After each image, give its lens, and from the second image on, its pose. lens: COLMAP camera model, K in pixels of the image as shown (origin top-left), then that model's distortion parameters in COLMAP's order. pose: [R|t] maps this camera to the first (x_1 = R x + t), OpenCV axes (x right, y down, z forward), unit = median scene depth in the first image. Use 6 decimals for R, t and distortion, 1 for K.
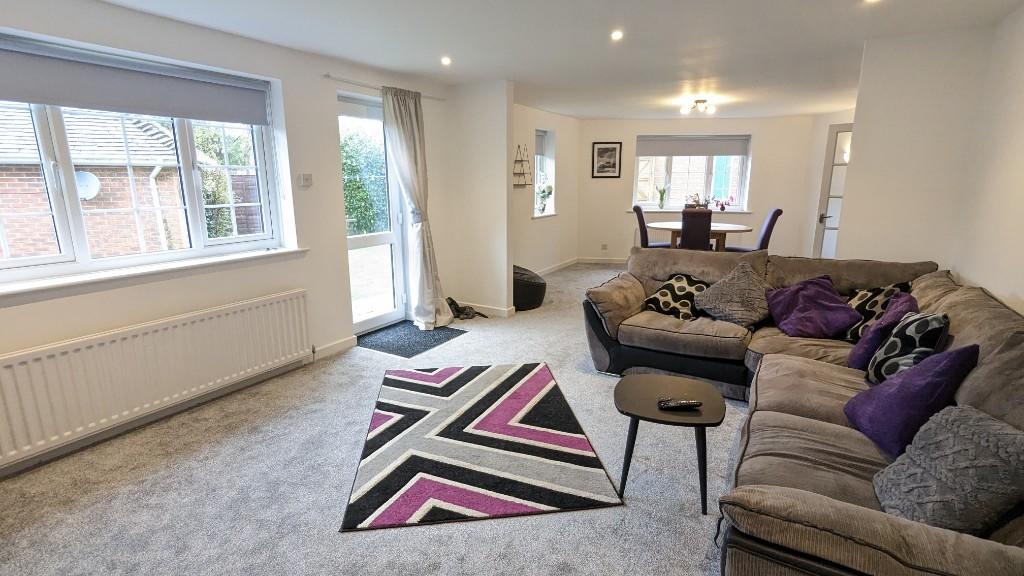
lens RADIAL K [[479.4, 0, 515.8], [0, 479.4, 285.0], [0, 0, 1]] dist [0.000631, -0.000548]
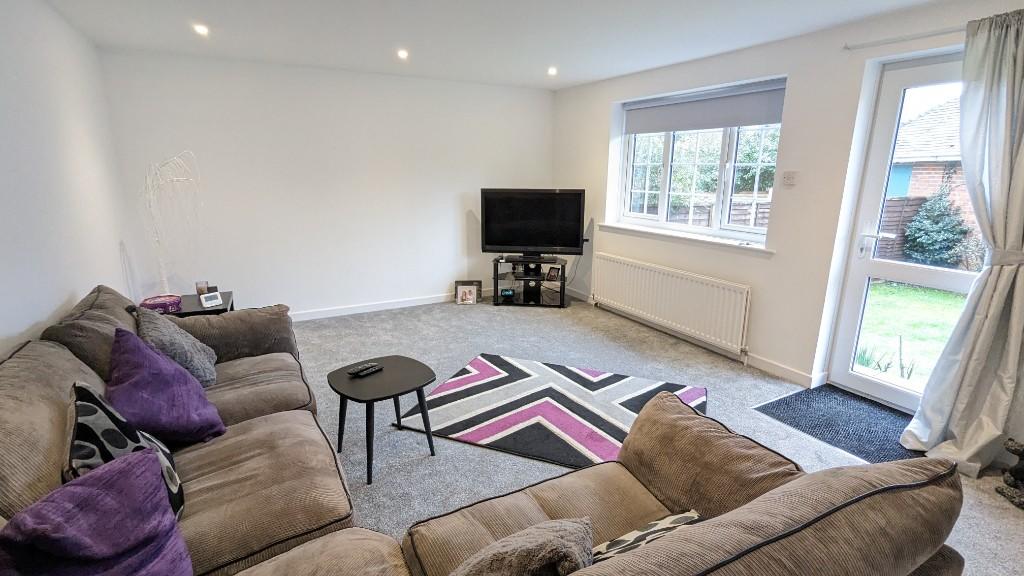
lens RADIAL K [[479.4, 0, 515.8], [0, 479.4, 285.0], [0, 0, 1]] dist [0.000631, -0.000548]
pose [[-0.498226, 0.197949, -0.844149, 0.804310], [-0.201225, 0.920609, 0.334645, -0.293209], [0.843374, 0.336593, -0.418839, 1.280780]]
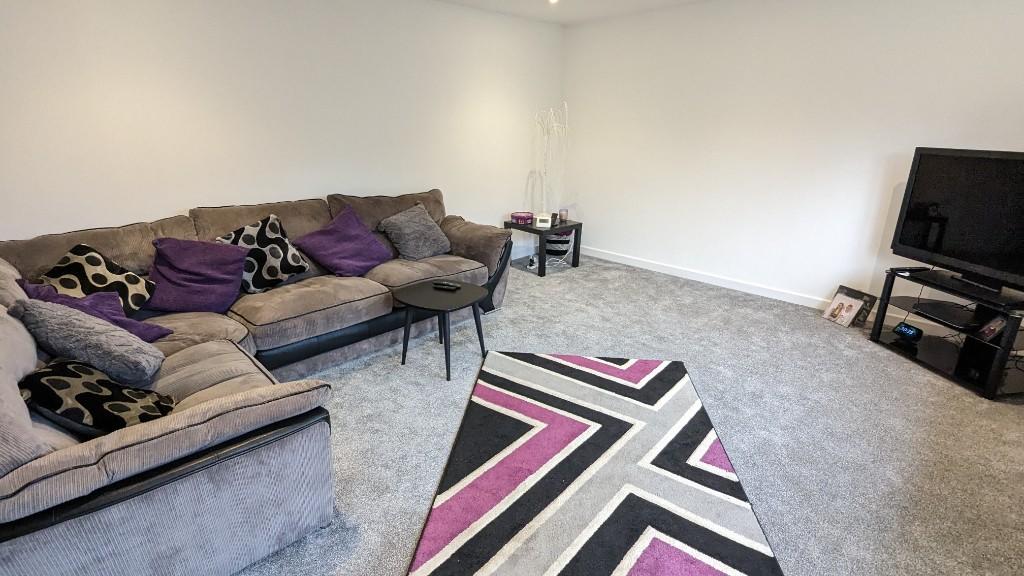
lens RADIAL K [[493.3, 0, 512.0], [0, 493.3, 288.0], [0, 0, 1]] dist [0.002407, 0.000372]
pose [[-0.968589, -0.086952, 0.232968, -0.133109], [0.049901, 0.849846, 0.524663, -0.353833], [-0.243607, 0.519808, -0.818813, 1.574222]]
